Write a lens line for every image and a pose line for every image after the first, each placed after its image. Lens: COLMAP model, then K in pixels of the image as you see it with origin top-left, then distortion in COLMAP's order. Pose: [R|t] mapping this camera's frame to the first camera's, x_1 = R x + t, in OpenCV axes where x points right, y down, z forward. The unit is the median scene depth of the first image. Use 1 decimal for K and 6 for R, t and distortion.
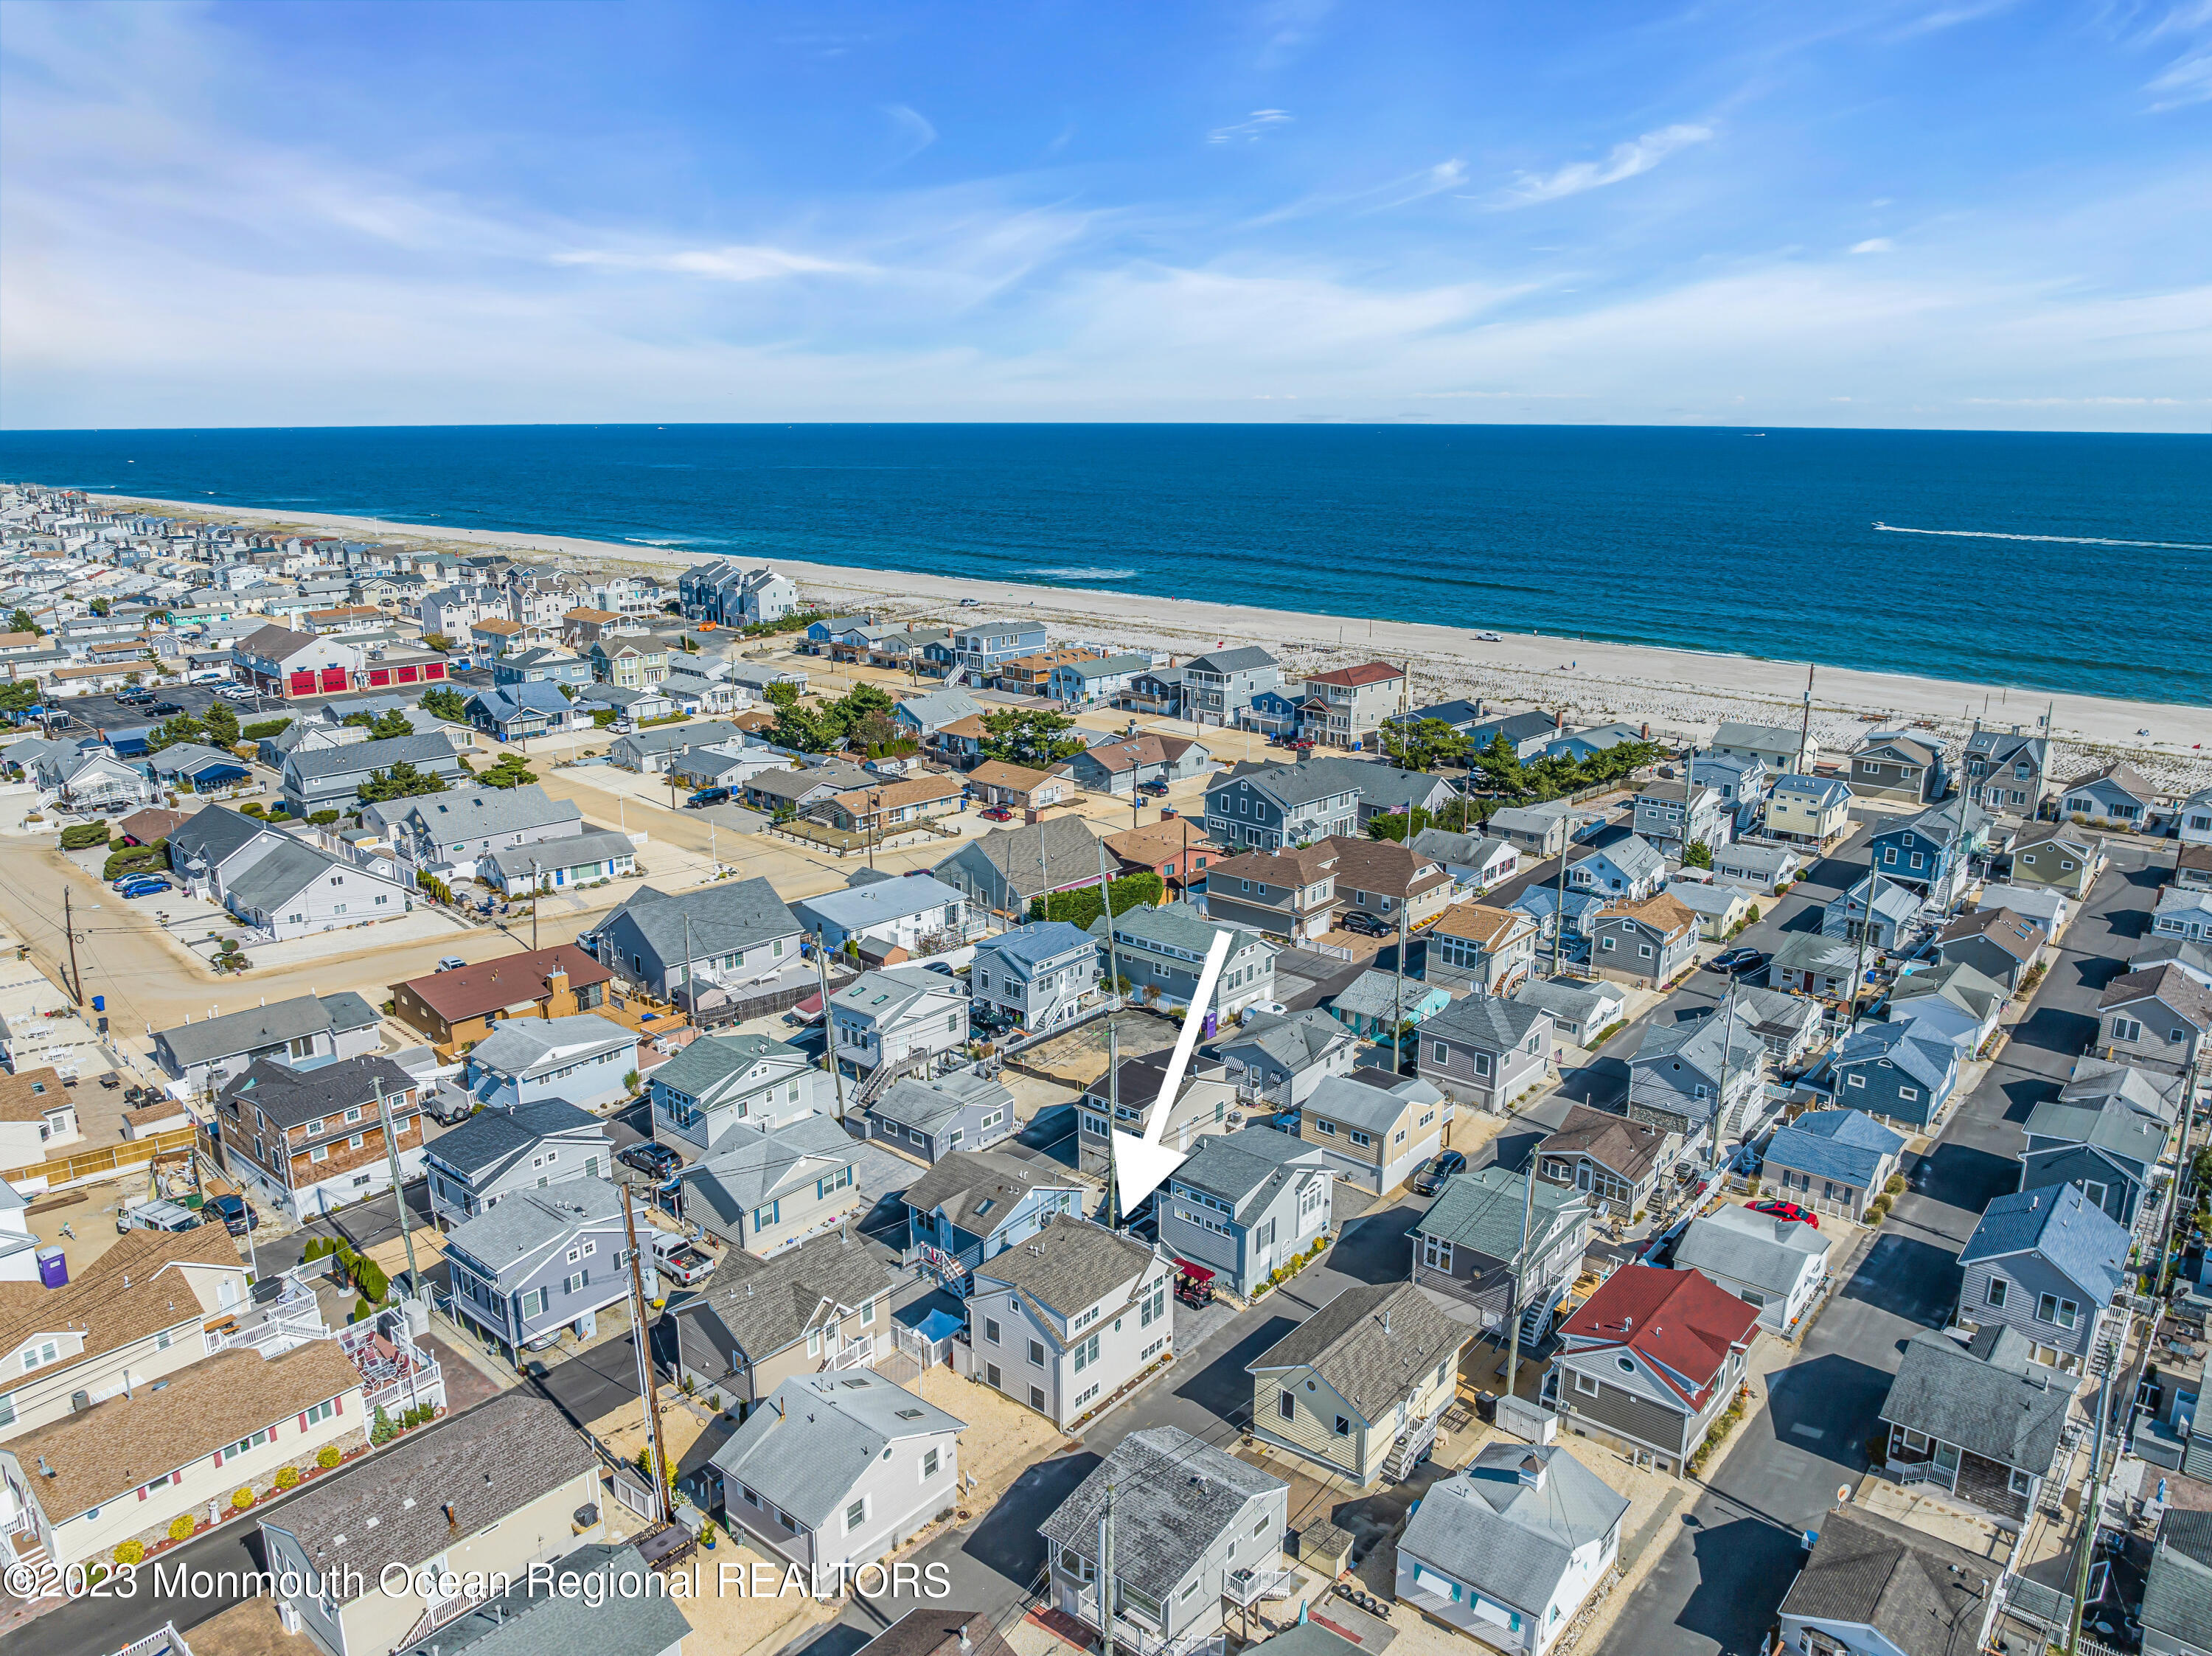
lens RADIAL K [[1561.2, 0, 1105.4], [0, 1561.2, 820.7], [0, 0, 1]] dist [-0.034380, 0.005018]
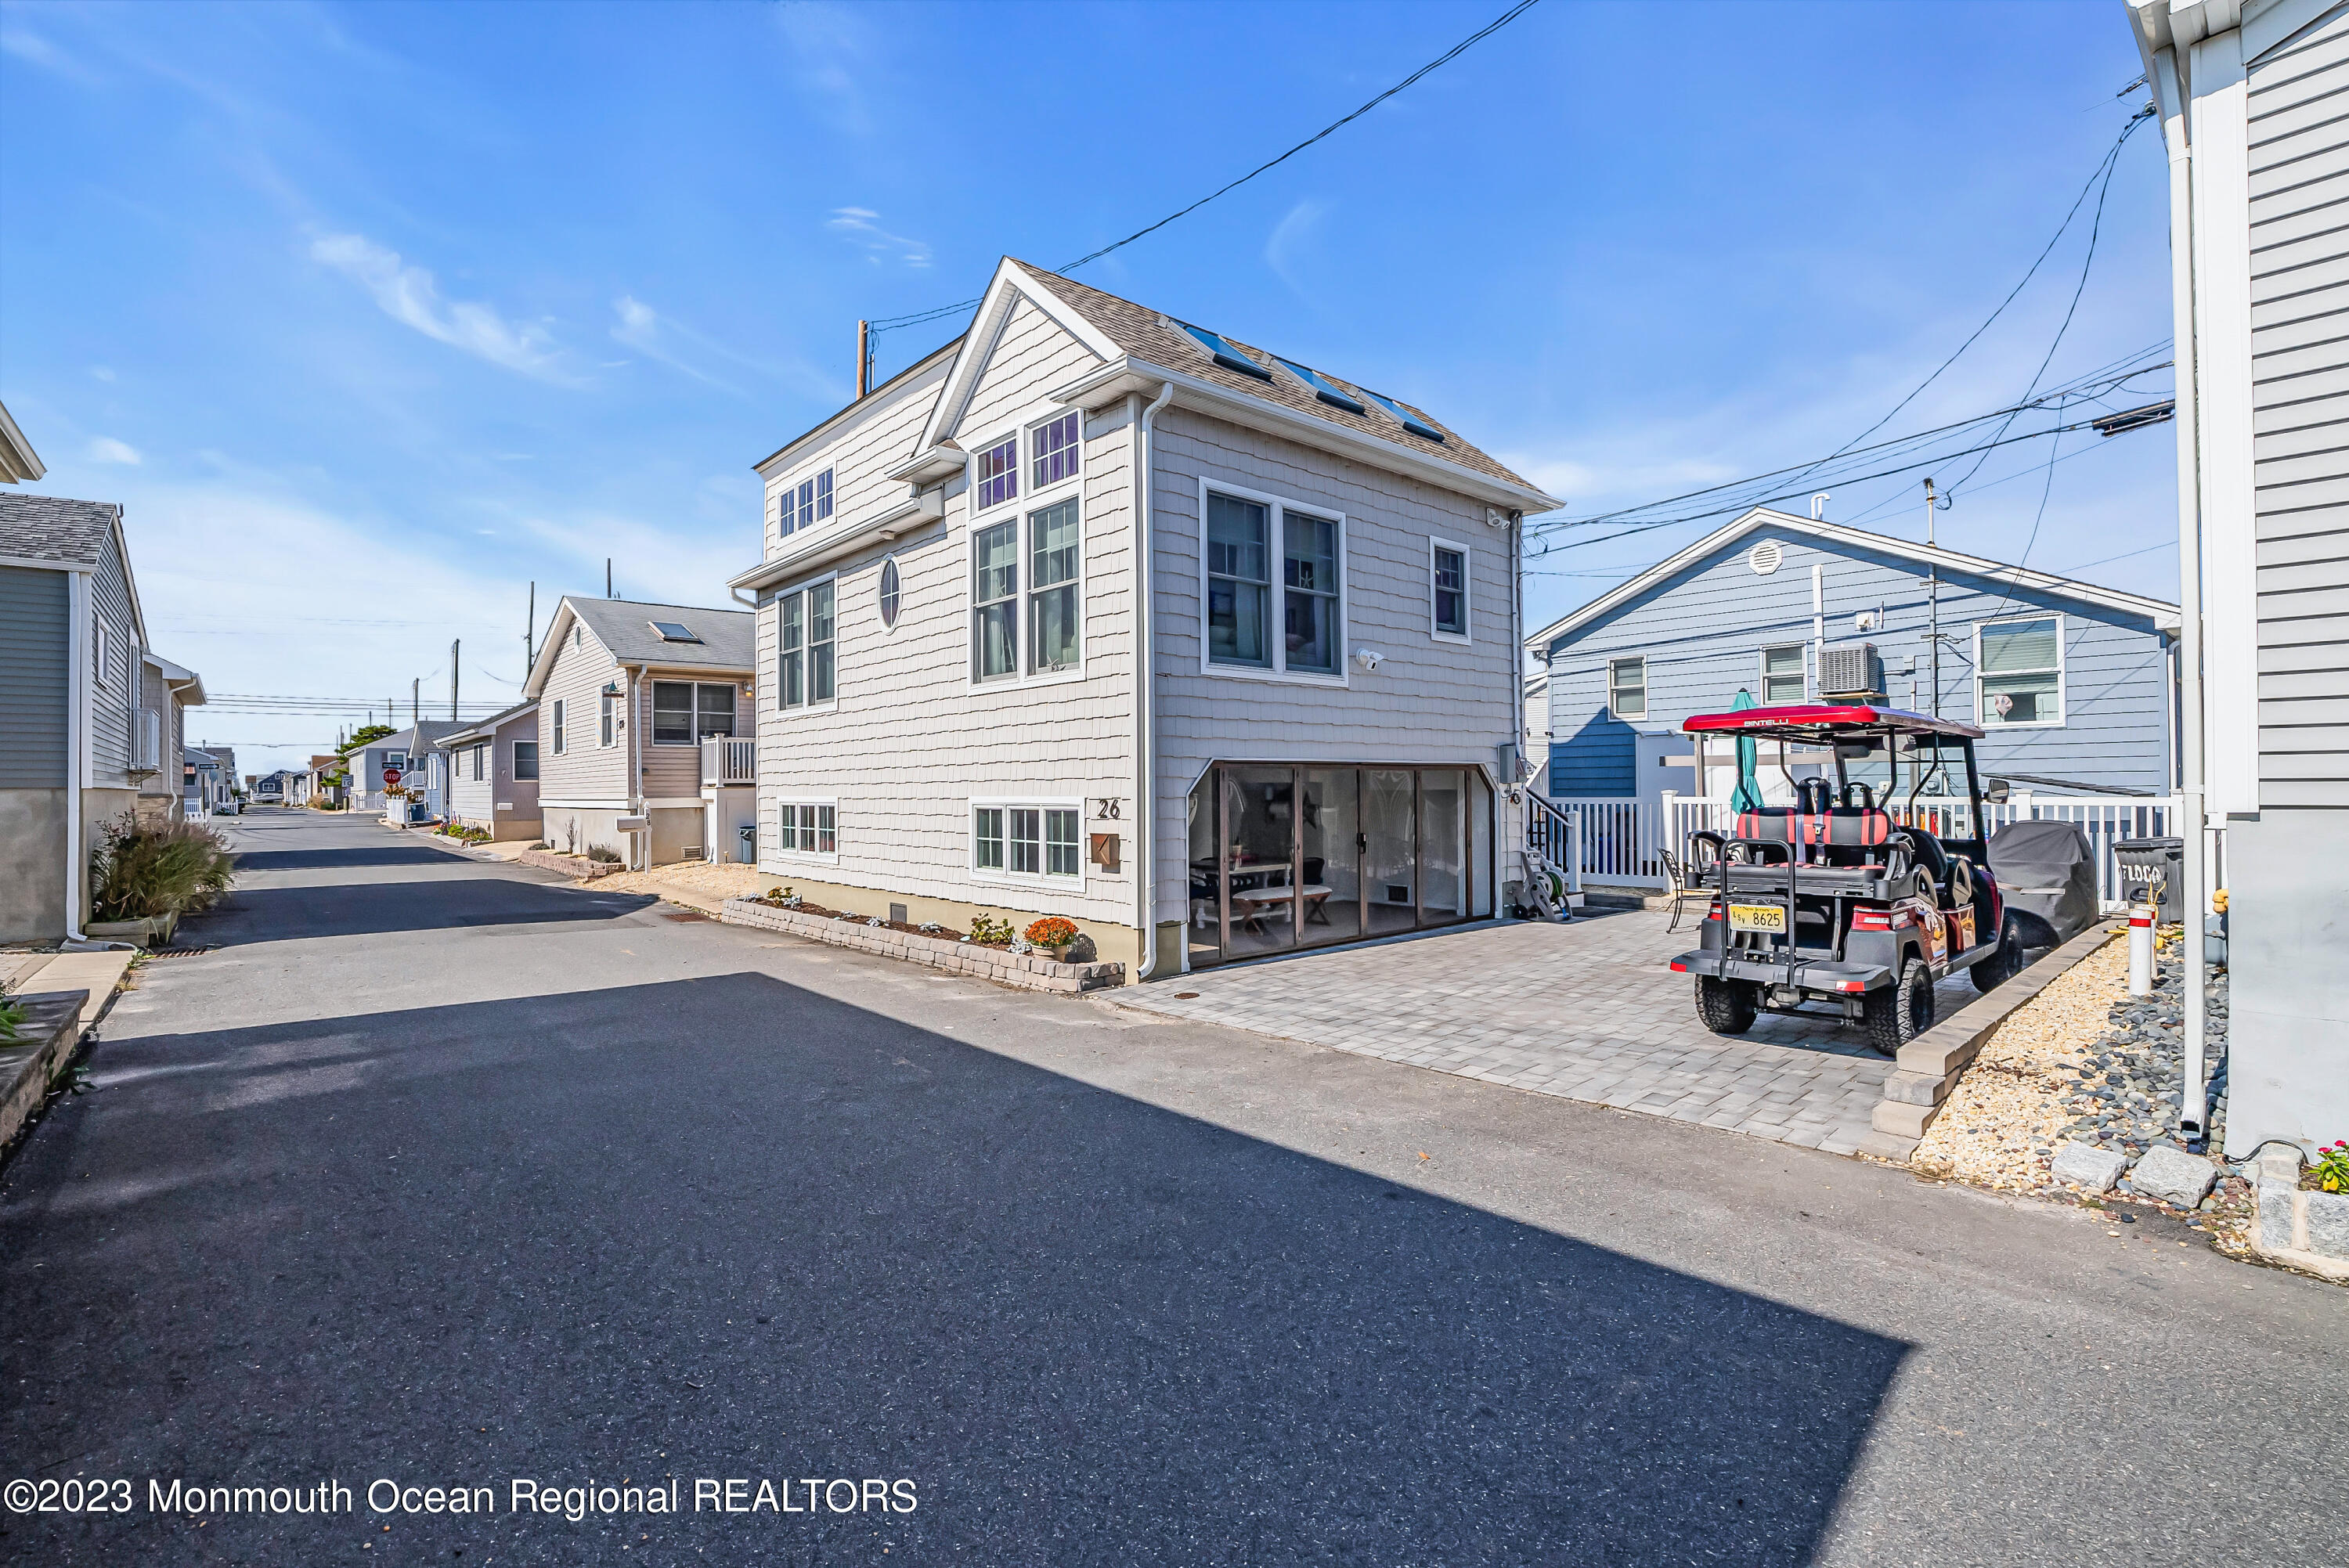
lens RADIAL K [[1082.8, 0, 1175.6], [0, 1082.8, 786.1], [0, 0, 1]] dist [-0.051145, 0.013293]
pose [[-0.144848, -0.002721, -0.989450, 0.143984], [-0.241704, 0.969798, 0.032717, 0.299388], [0.959478, 0.243893, -0.141131, 0.952819]]
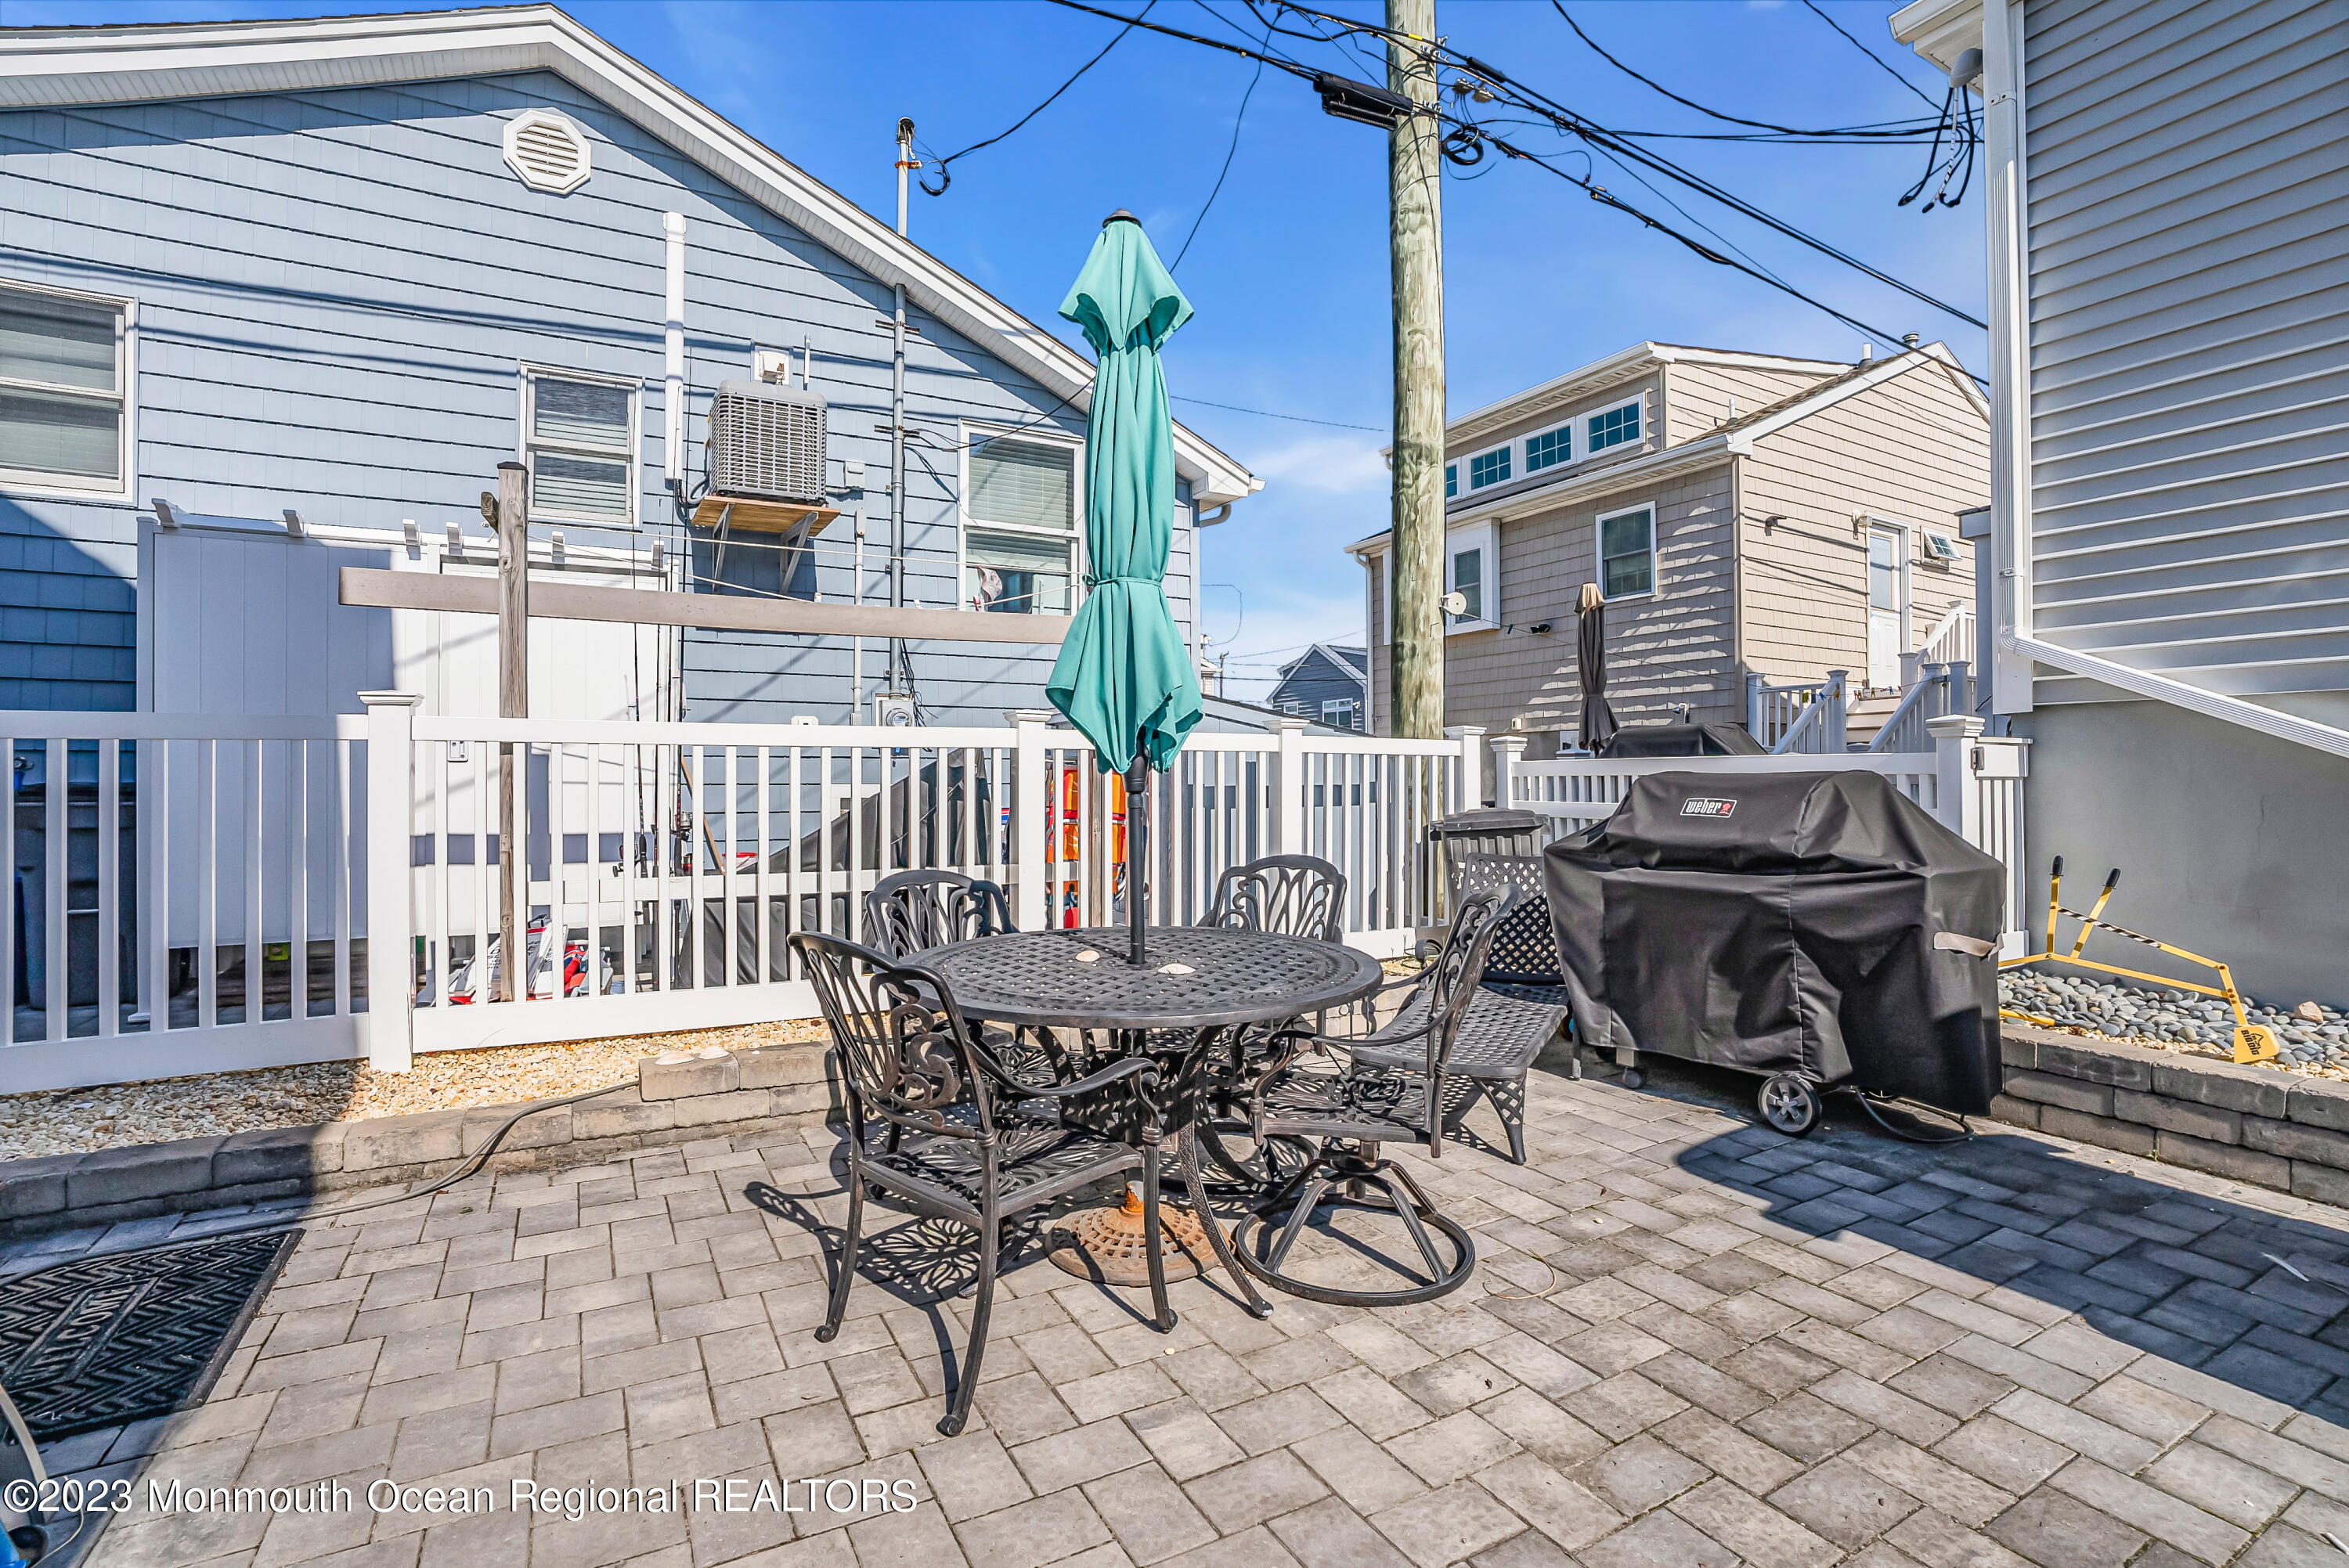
lens RADIAL K [[1100.4, 0, 1144.9], [0, 1100.4, 736.7], [0, 0, 1]] dist [-0.003111, 0.001346]
pose [[0.924765, -0.011564, -0.380363, 0.017095], [-0.096960, 0.959388, -0.264902, 0.298092], [0.367979, 0.281852, 0.886087, 0.973363]]
